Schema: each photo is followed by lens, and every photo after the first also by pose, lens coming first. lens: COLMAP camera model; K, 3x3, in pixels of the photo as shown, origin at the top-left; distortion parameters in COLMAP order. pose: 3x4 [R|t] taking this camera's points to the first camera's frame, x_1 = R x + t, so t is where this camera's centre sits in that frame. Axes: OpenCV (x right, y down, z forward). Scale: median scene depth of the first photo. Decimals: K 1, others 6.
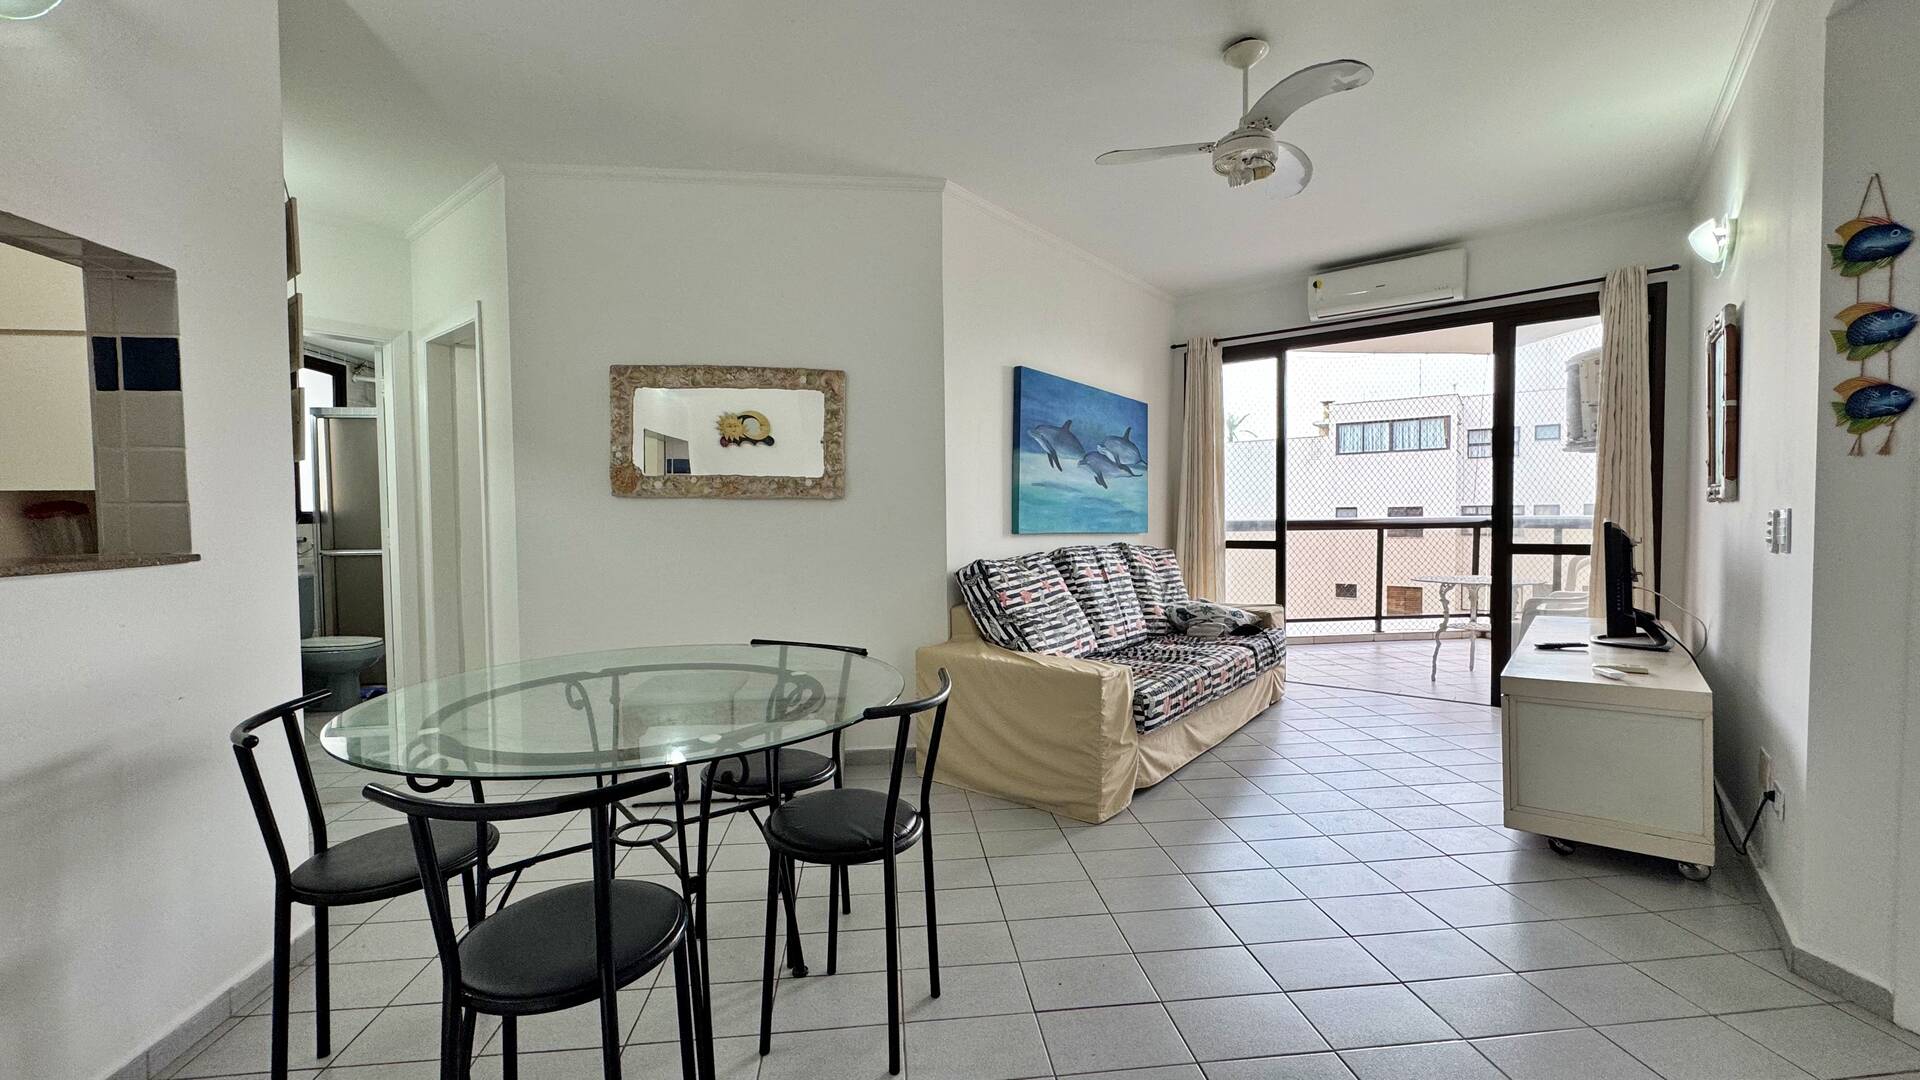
lens RADIAL K [[762.7, 0, 958.9], [0, 762.7, 544.8], [0, 0, 1]] dist [-0.003889, -0.000448]
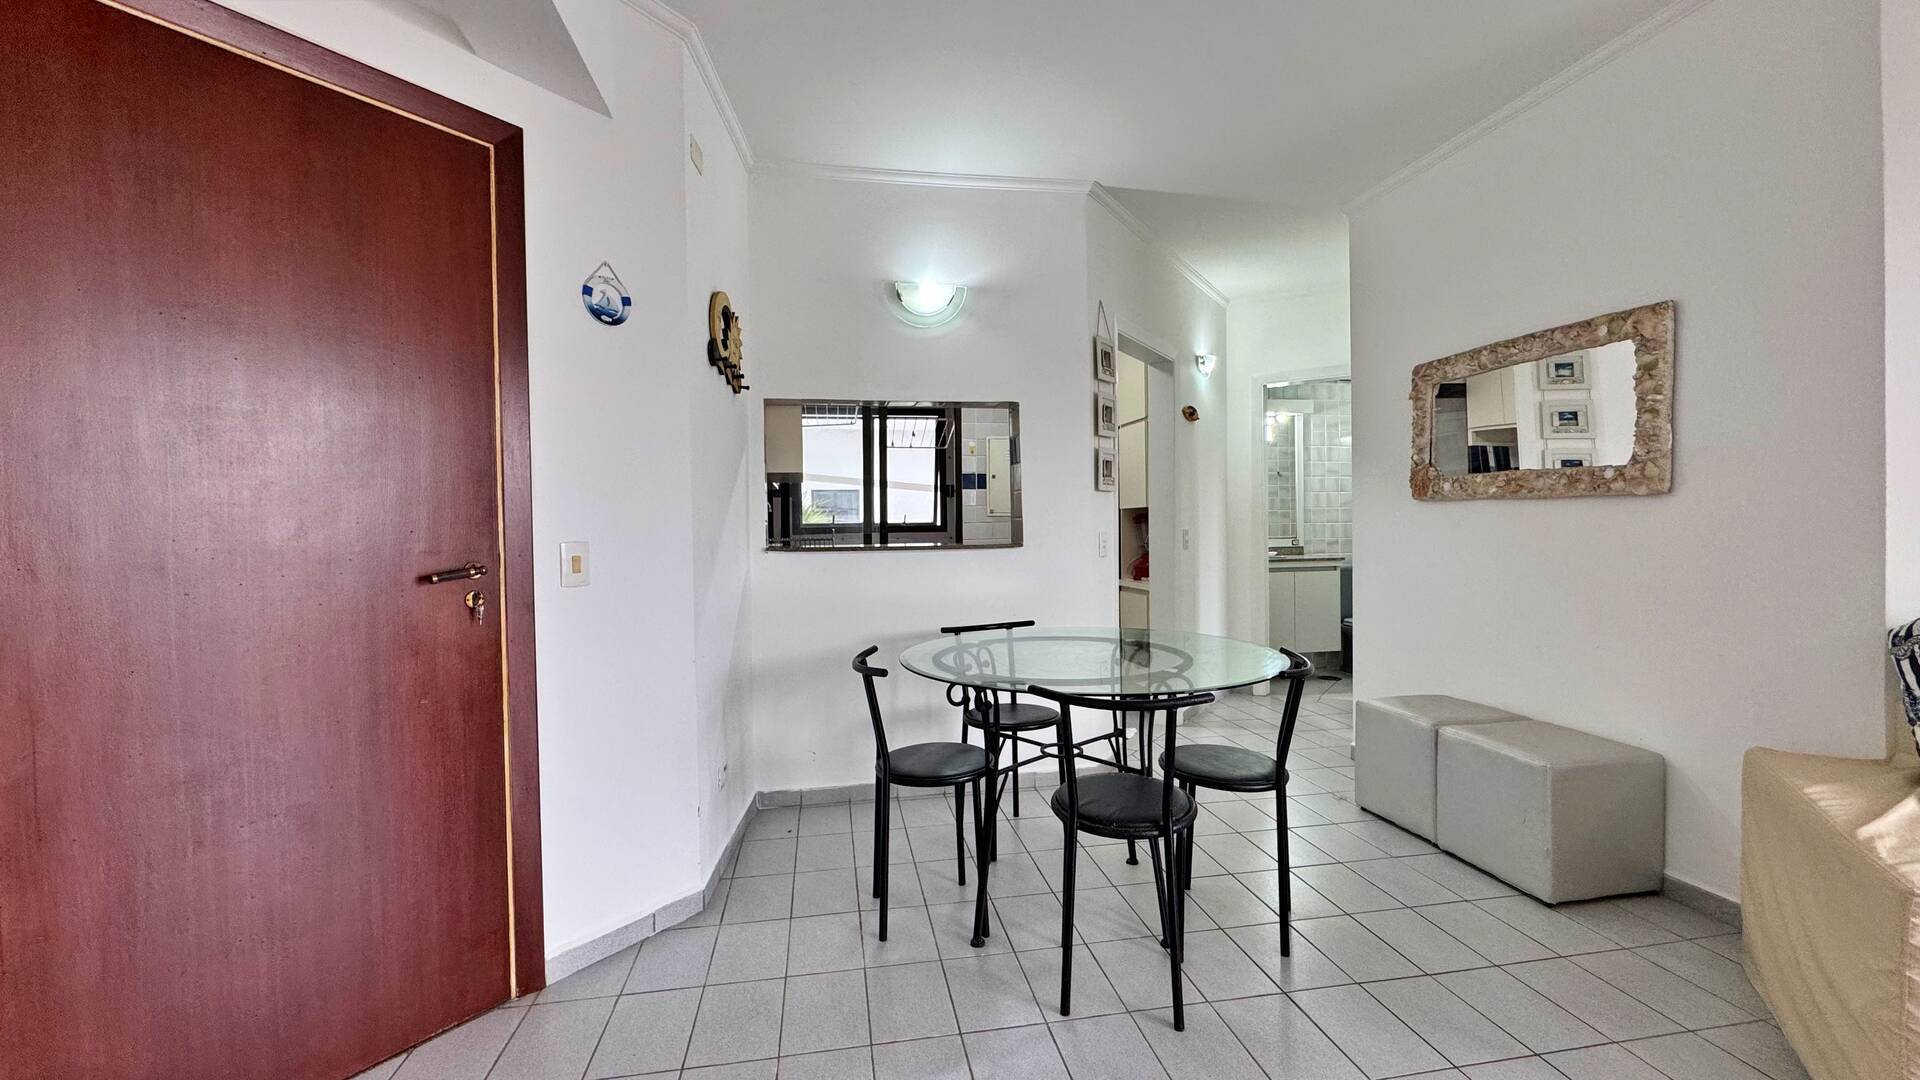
lens RADIAL K [[762.7, 0, 959.8], [0, 762.7, 538.3], [0, 0, 1]] dist [-0.003889, -0.000448]
pose [[0.061728, 0.024389, -0.997795, 0.485524], [-0.028442, 0.999338, 0.022667, -0.019987], [0.997688, 0.026981, 0.062381, 0.358347]]
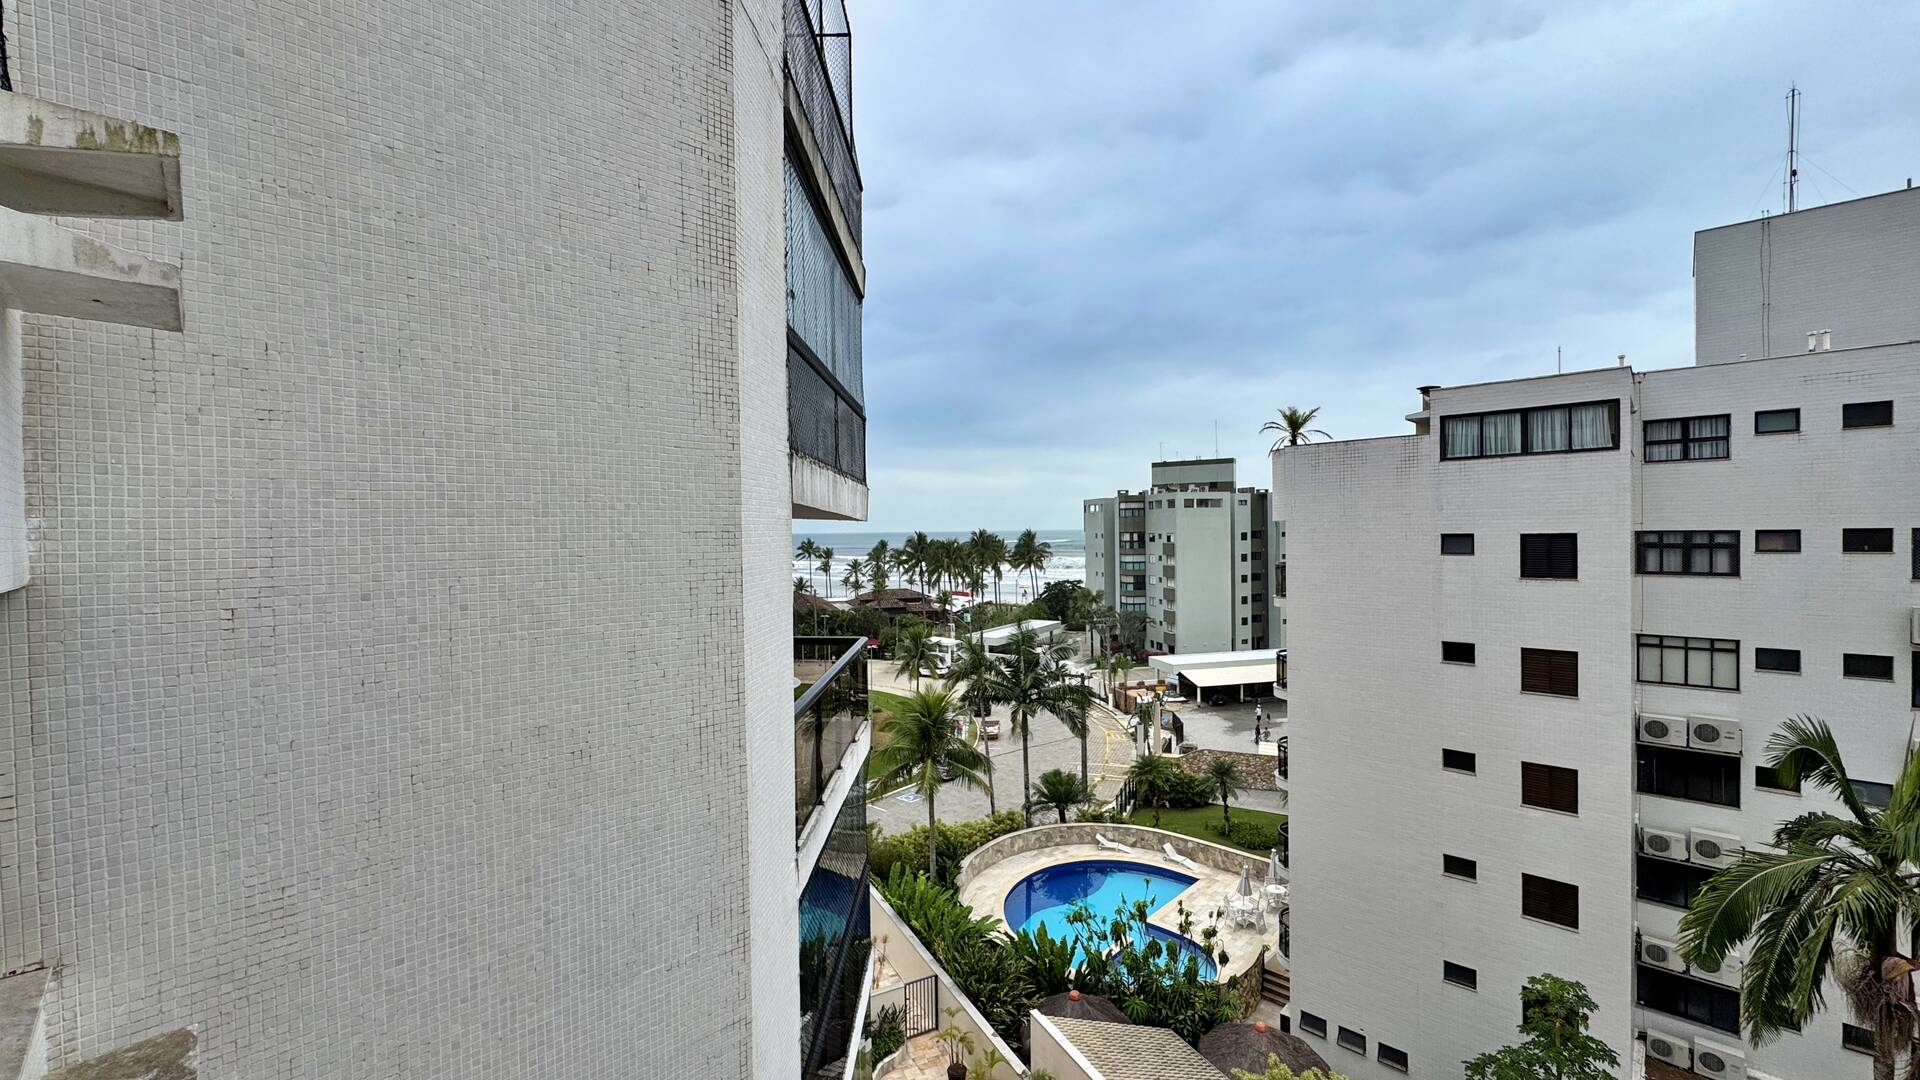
lens RADIAL K [[762.7, 0, 951.5], [0, 762.7, 537.5], [0, 0, 1]] dist [-0.003889, -0.000448]
pose [[0.991591, -0.003752, -0.129360, 1.180229], [-0.000146, 0.999547, -0.030110, -0.217888], [0.129414, 0.029876, 0.991140, 2.108695]]
